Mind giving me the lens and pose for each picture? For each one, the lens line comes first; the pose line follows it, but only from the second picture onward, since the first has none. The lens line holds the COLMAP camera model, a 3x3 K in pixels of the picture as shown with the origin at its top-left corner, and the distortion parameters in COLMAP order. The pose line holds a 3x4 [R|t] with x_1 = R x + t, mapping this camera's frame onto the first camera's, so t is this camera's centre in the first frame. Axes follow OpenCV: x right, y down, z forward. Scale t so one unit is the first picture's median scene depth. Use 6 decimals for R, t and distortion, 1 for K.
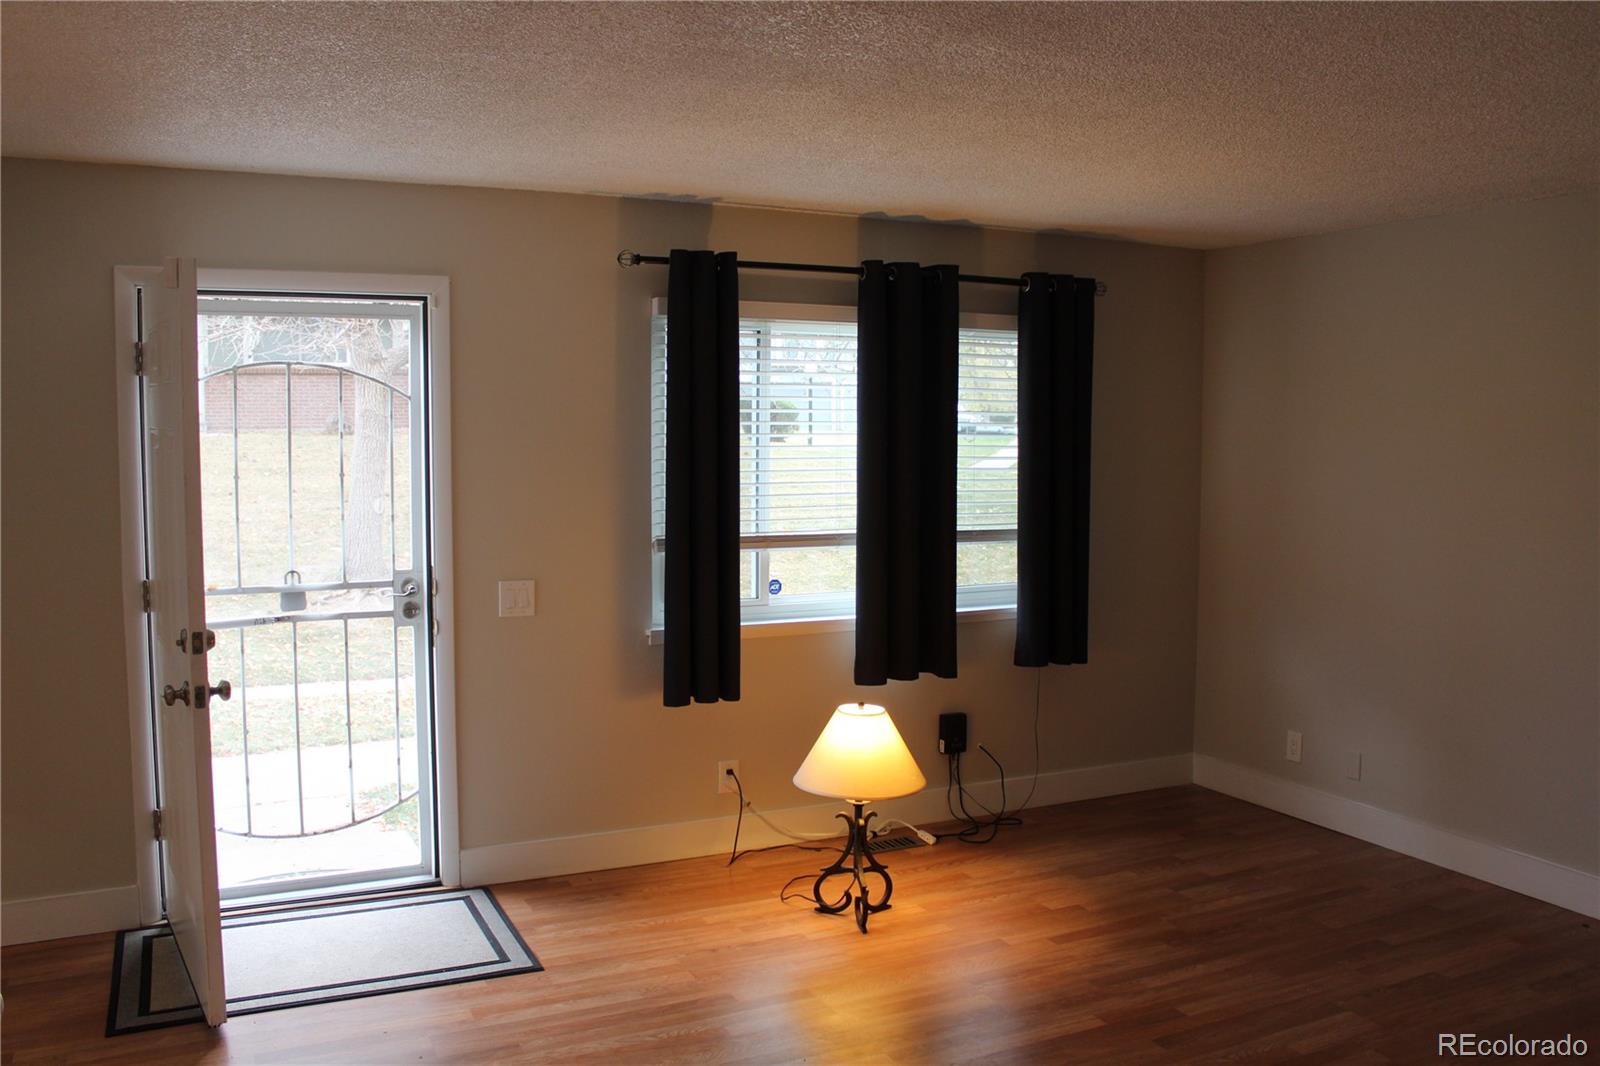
lens RADIAL K [[1327.1, 0, 800.0], [0, 1327.1, 533.0], [0, 0, 1]] dist [-0.136278, -0.000907]
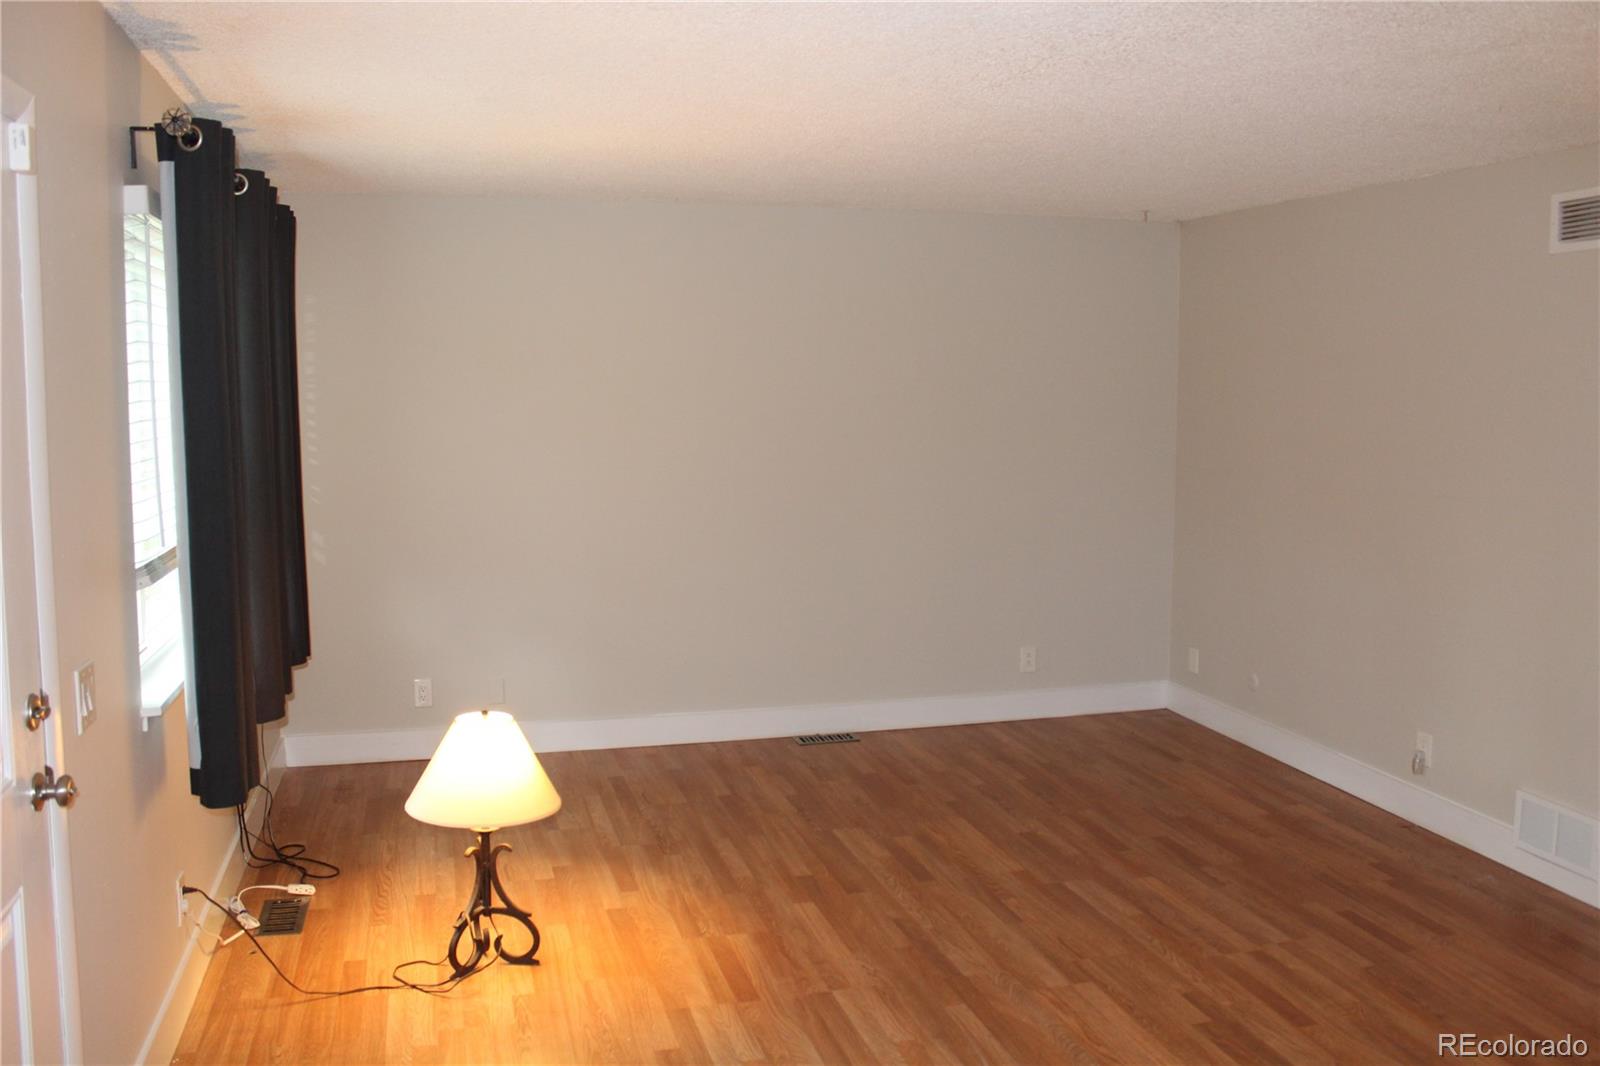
lens RADIAL K [[1327.1, 0, 800.0], [0, 1327.1, 533.0], [0, 0, 1]] dist [-0.136278, -0.000907]
pose [[0.185758, -0.110408, 0.976373, -0.717766], [0.079273, 0.992112, 0.097106, -0.050236], [-0.979392, 0.059362, 0.193046, 0.627819]]
